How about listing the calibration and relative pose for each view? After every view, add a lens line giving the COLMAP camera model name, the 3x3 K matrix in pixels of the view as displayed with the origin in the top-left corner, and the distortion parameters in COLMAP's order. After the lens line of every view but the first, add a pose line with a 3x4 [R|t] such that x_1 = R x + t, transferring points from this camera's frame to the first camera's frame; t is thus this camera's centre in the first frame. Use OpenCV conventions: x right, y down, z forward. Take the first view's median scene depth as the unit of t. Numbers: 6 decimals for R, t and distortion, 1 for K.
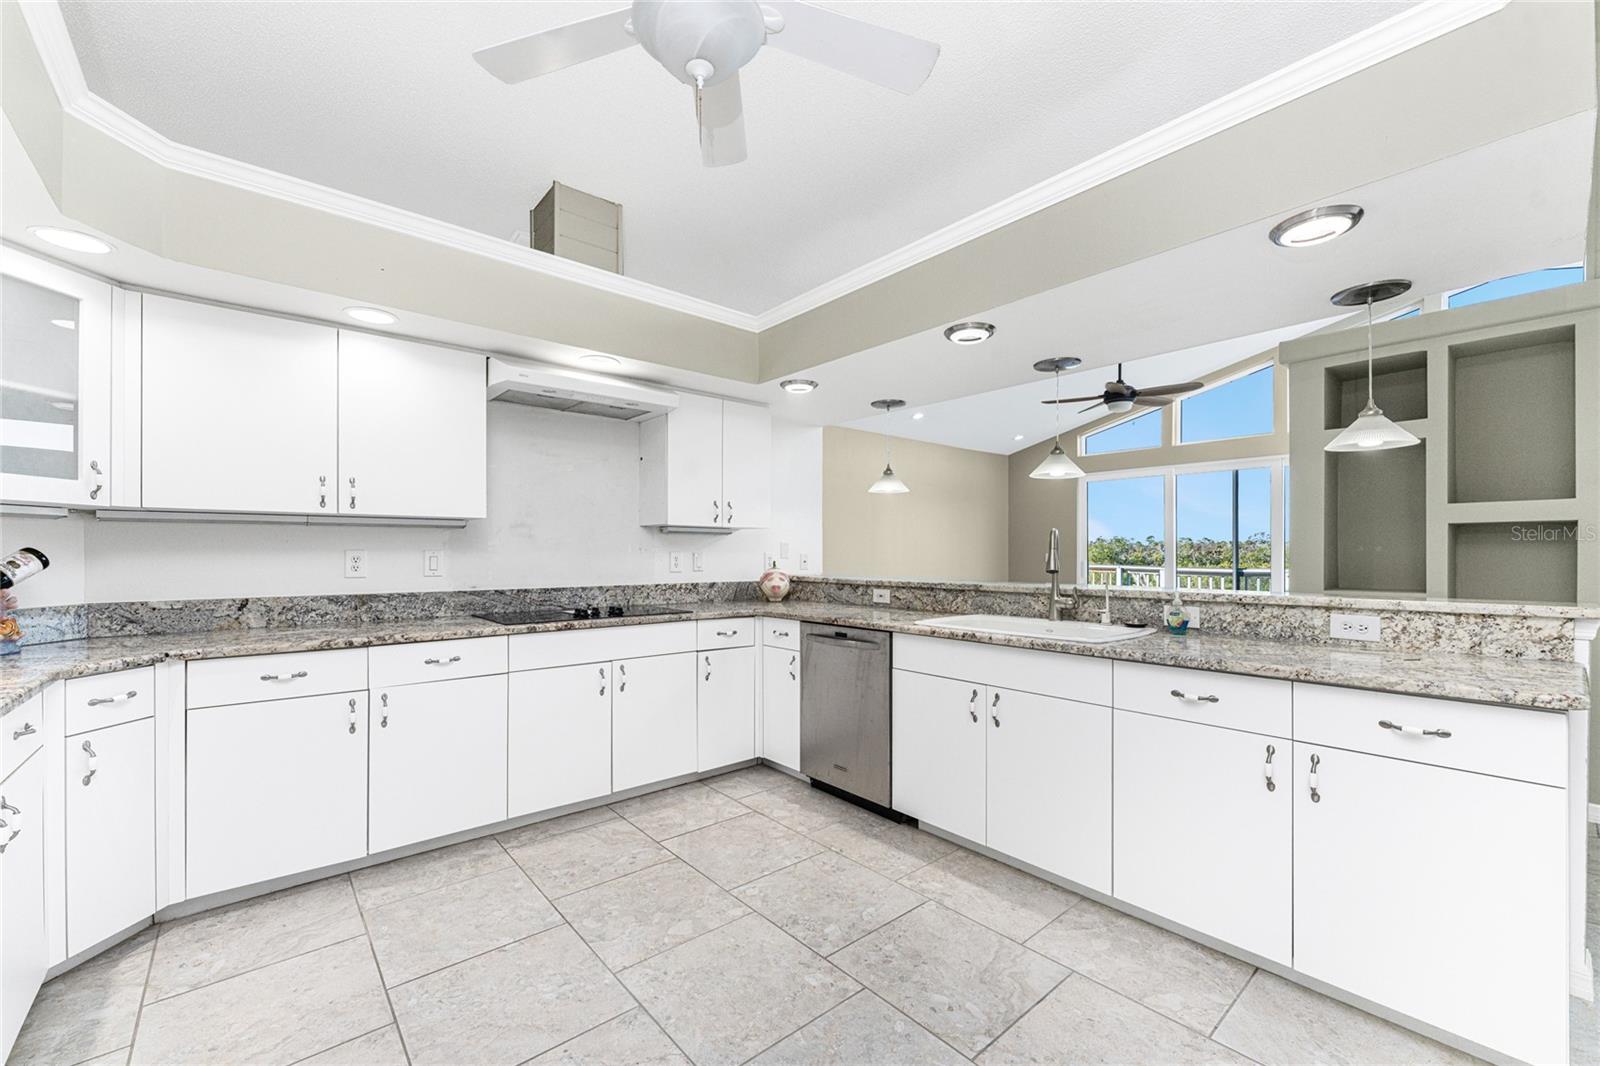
lens RADIAL K [[655.7, 0, 784.9], [0, 655.7, 555.0], [0, 0, 1]] dist [-0.005773, 0.000364]
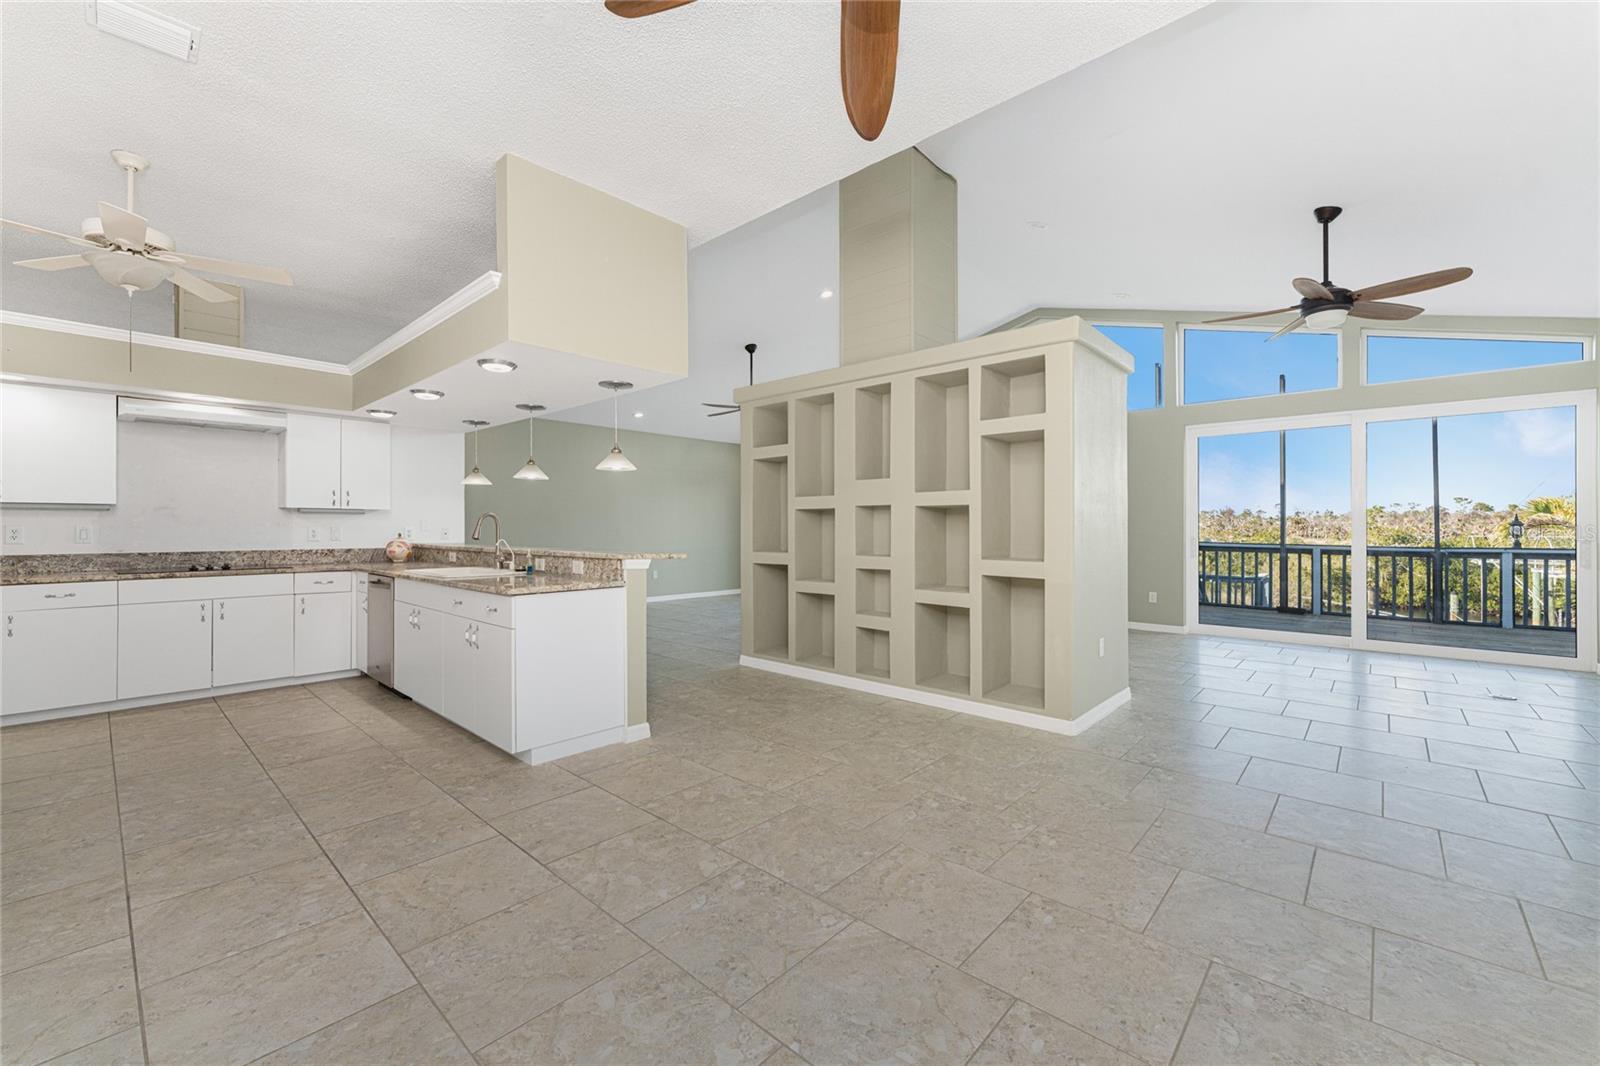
lens RADIAL K [[655.7, 0, 806.9], [0, 655.7, 532.9], [0, 0, 1]] dist [-0.005773, 0.000364]
pose [[0.991132, -0.000554, 0.132883, 0.947750], [-0.000139, 0.999986, 0.005205, 0.001903], [-0.132884, -0.005178, 0.991118, -0.711399]]
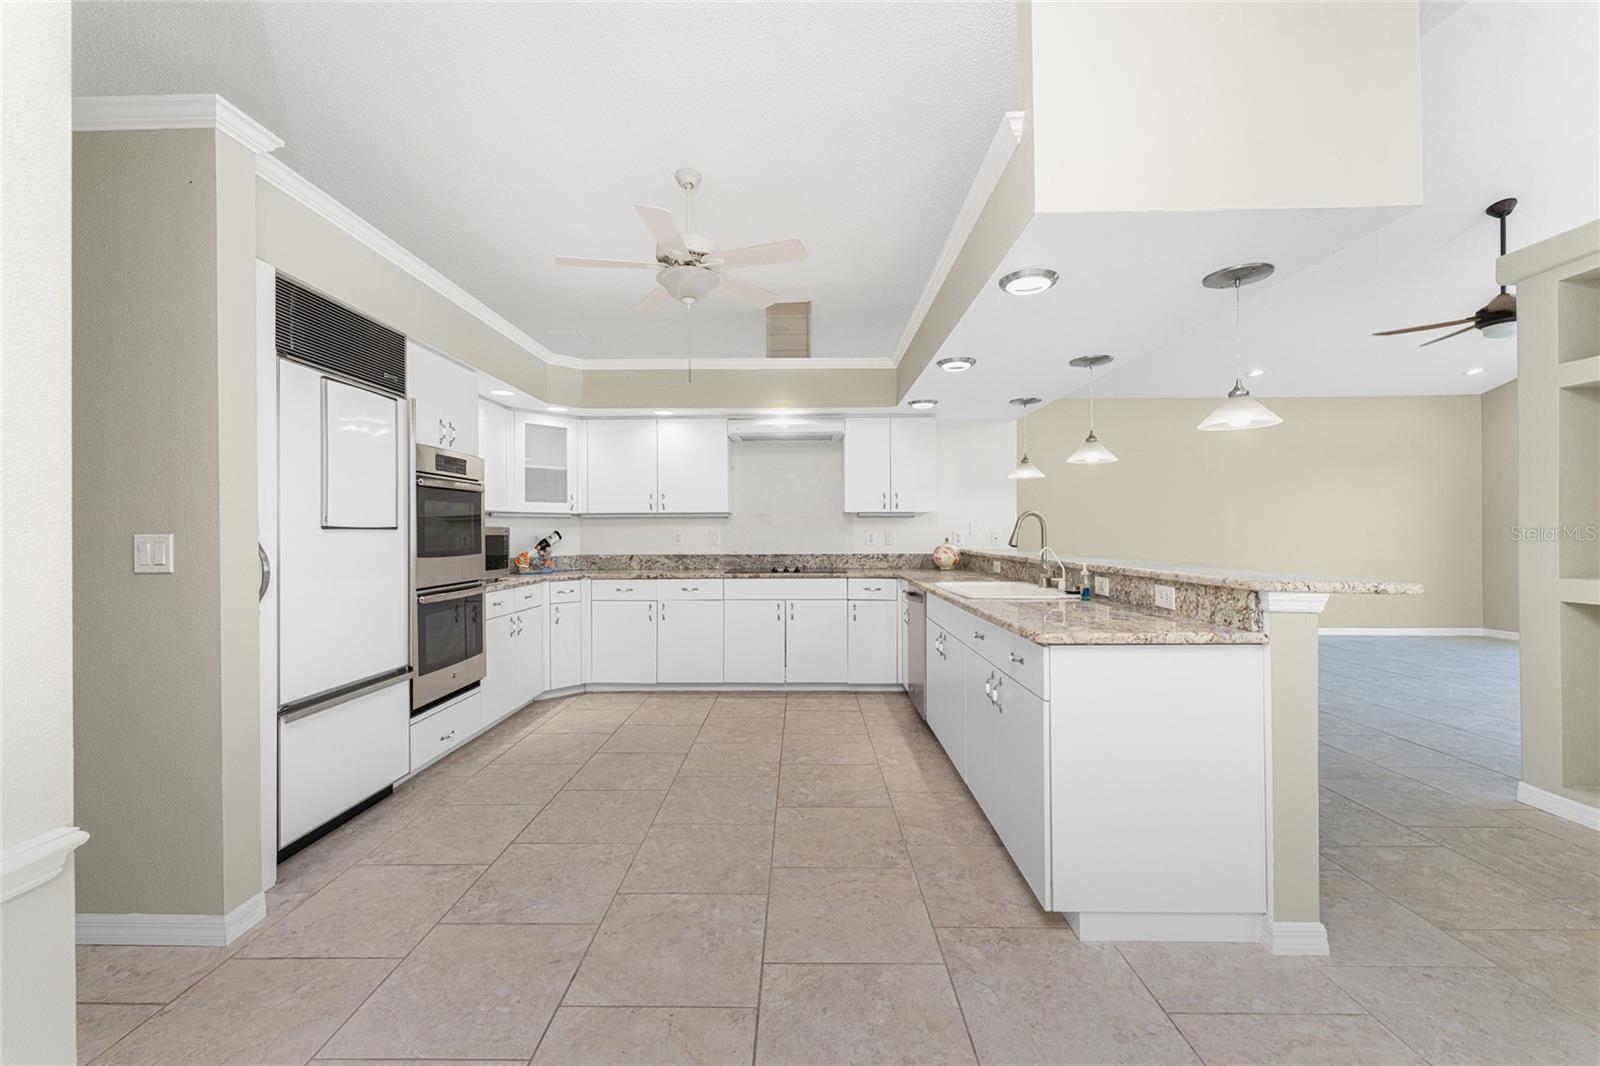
lens RADIAL K [[655.7, 0, 775.2], [0, 655.7, 527.3], [0, 0, 1]] dist [-0.005773, 0.000364]
pose [[0.738463, -0.008067, -0.674245, 0.843171], [0.002153, 0.999952, -0.009606, 0.001103], [0.674290, 0.005642, 0.738445, -0.206372]]
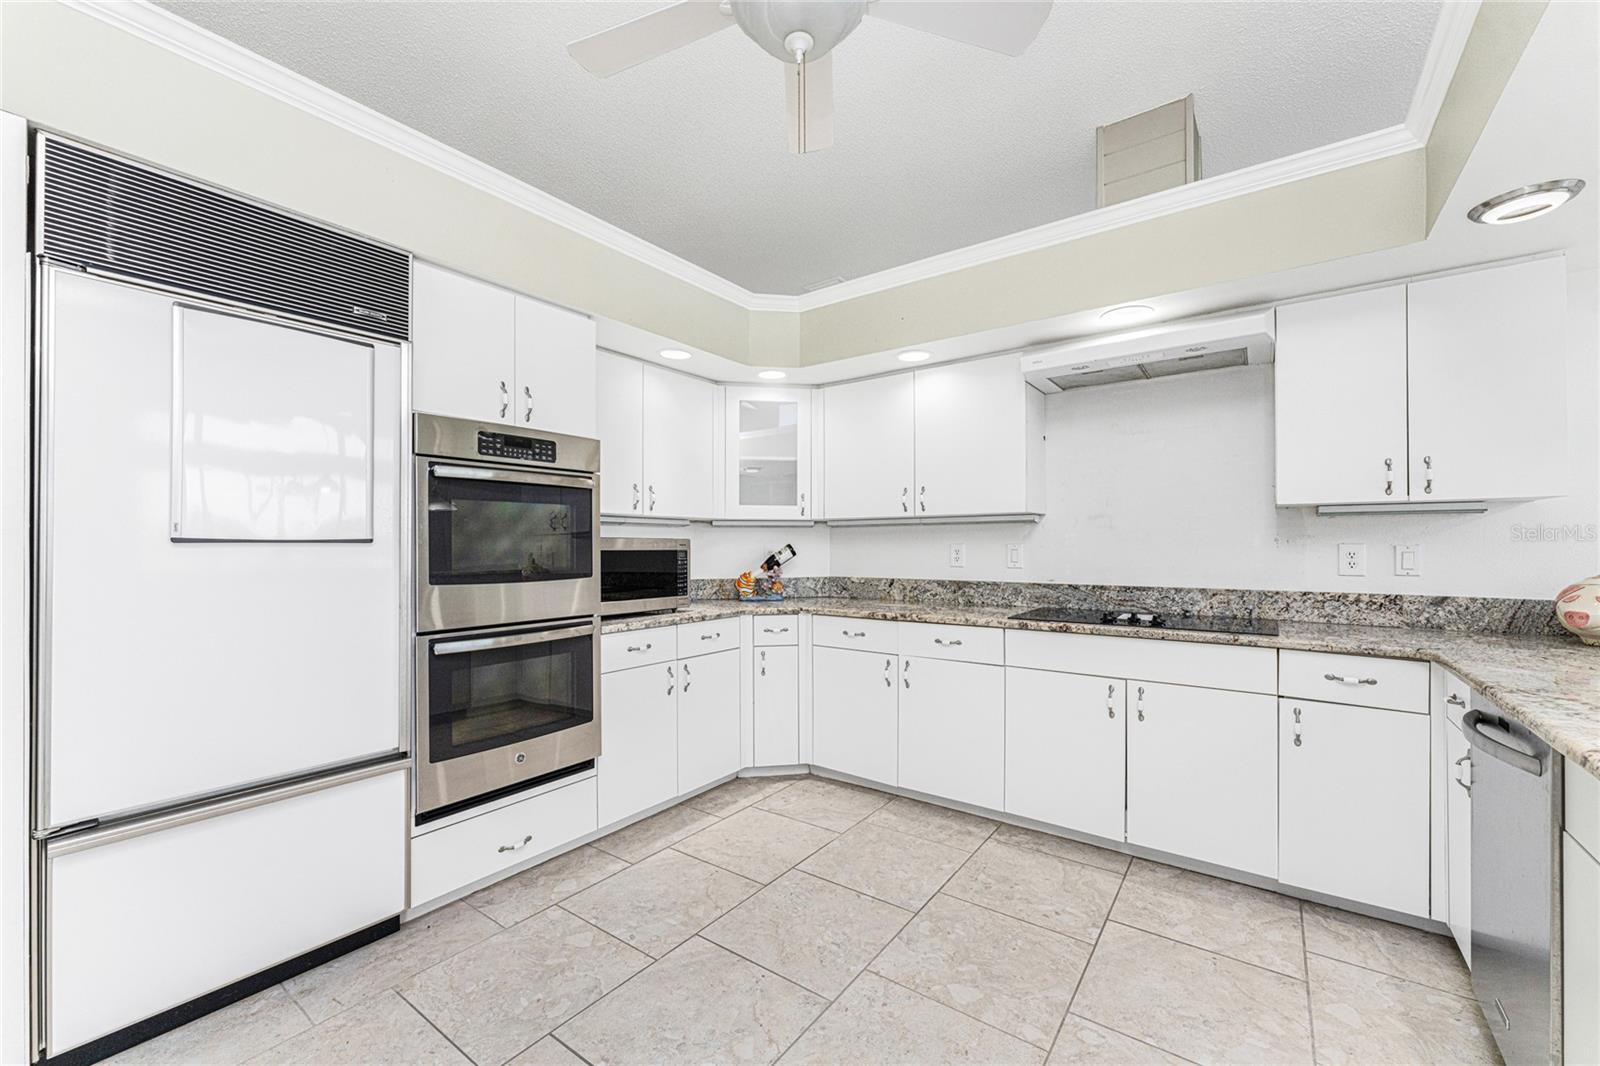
lens RADIAL K [[655.7, 0, 780.6], [0, 655.7, 534.7], [0, 0, 1]] dist [-0.005773, 0.000364]
pose [[0.223970, -0.014985, -0.974481, 0.458737], [-0.000898, 0.999878, -0.015582, -0.004659], [0.974596, 0.004365, 0.223930, 0.426322]]
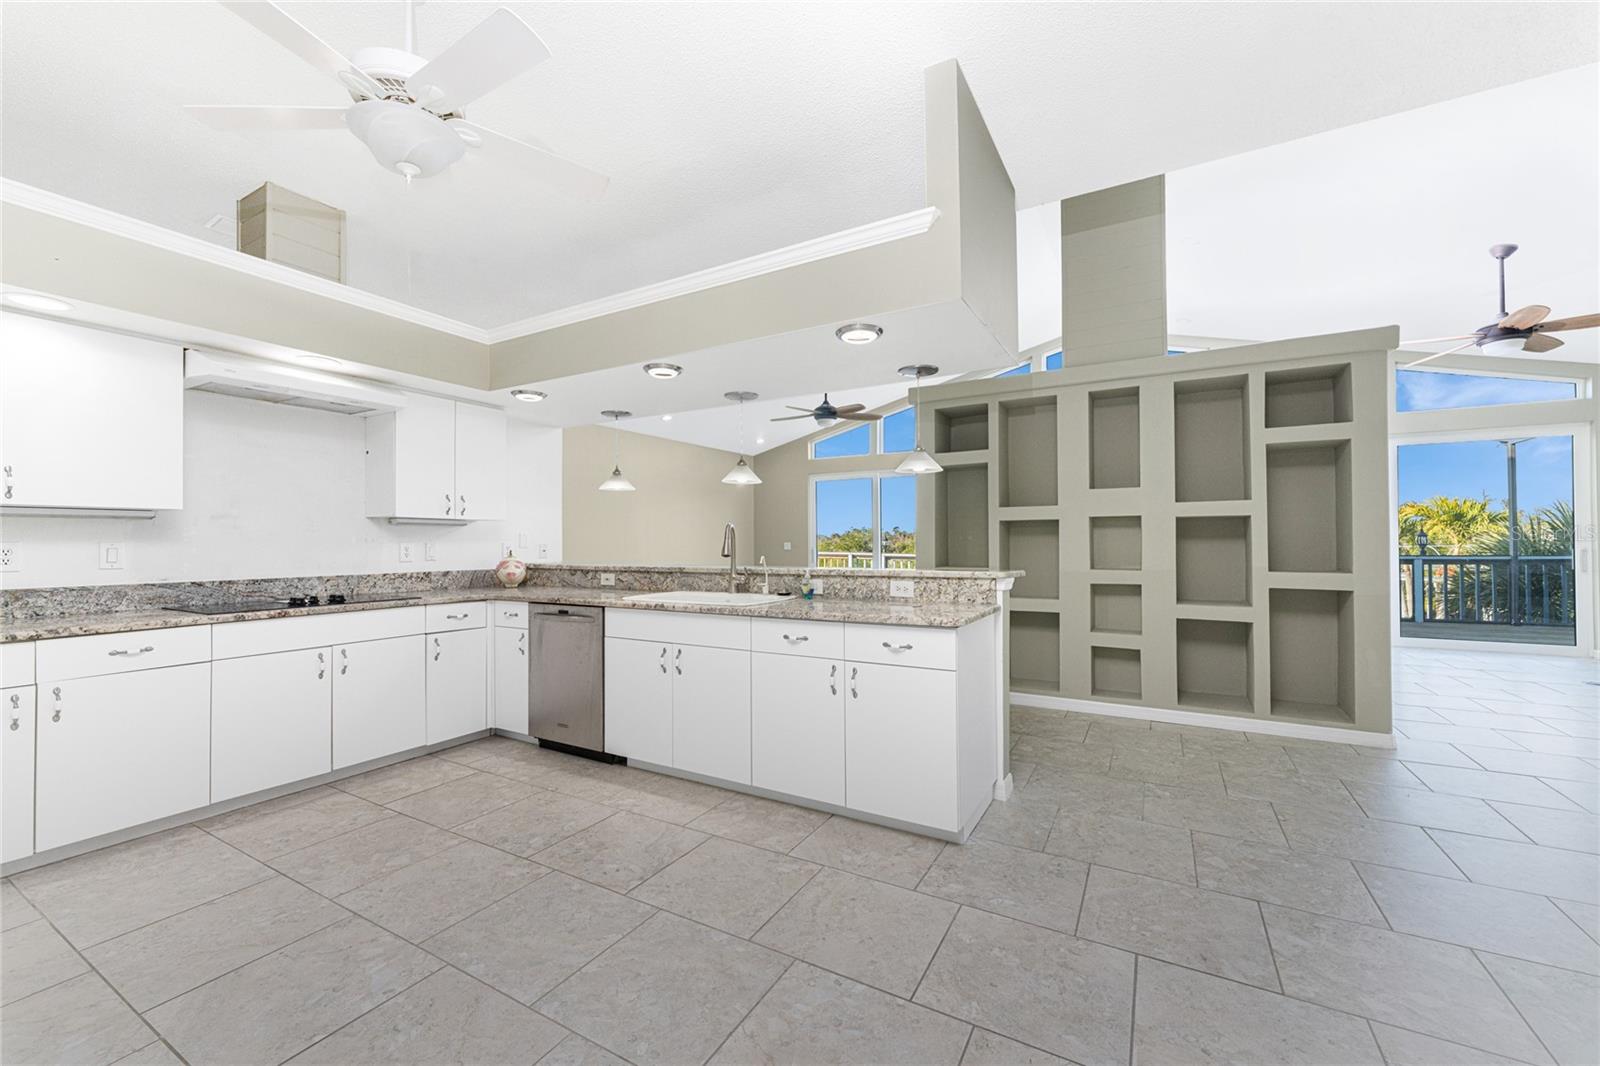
lens RADIAL K [[655.7, 0, 805.5], [0, 655.7, 536.6], [0, 0, 1]] dist [-0.005773, 0.000364]
pose [[0.935848, -0.001929, 0.352399, 0.084600], [0.006146, 0.999922, -0.010850, 0.001818], [-0.352350, 0.012320, 0.935787, -0.274506]]
